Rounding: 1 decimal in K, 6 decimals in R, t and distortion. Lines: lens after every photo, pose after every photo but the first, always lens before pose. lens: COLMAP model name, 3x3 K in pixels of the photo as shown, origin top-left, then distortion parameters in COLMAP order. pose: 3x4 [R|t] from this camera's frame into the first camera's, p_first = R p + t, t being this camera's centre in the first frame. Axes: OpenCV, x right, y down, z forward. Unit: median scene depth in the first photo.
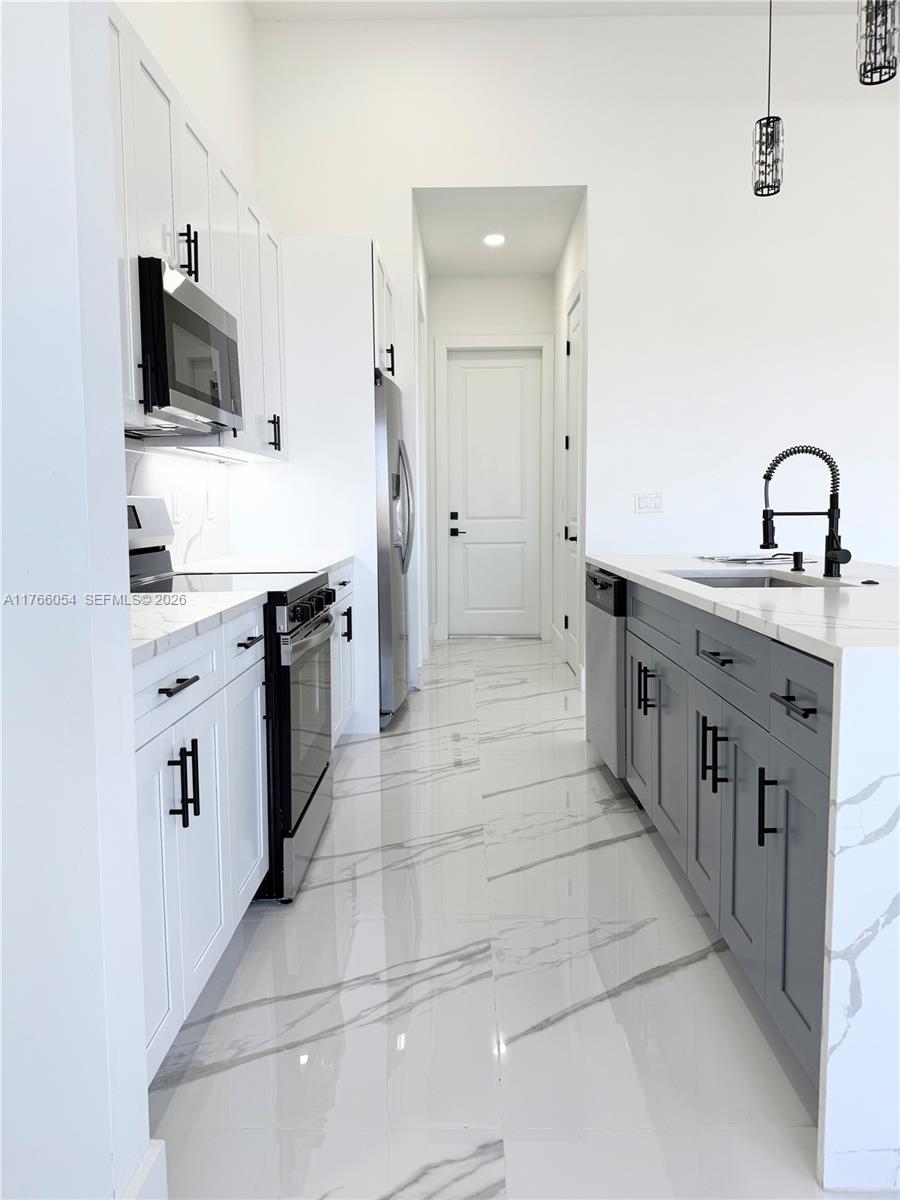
lens RADIAL K [[835.3, 0, 446.1], [0, 835.3, 598.4], [0, 0, 1]] dist [0.056312, -0.066748]
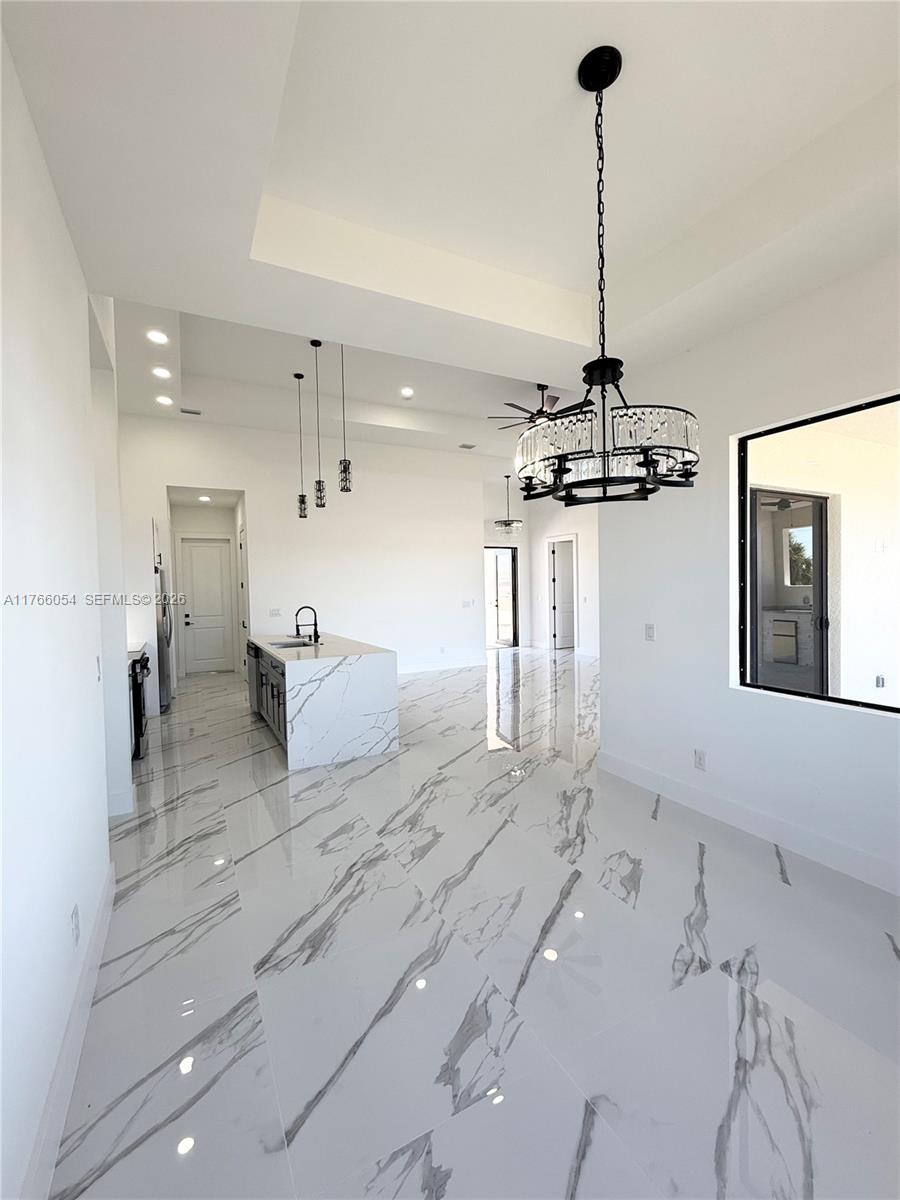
lens RADIAL K [[478.0, 0, 445.7], [0, 478.0, 604.8], [0, 0, 1]] dist [-0.000025, -0.000194]
pose [[0.867606, -0.026868, 0.496526, -0.051354], [0.068102, 0.995550, -0.065128, -0.011972], [-0.492567, 0.090320, 0.865575, -0.824452]]
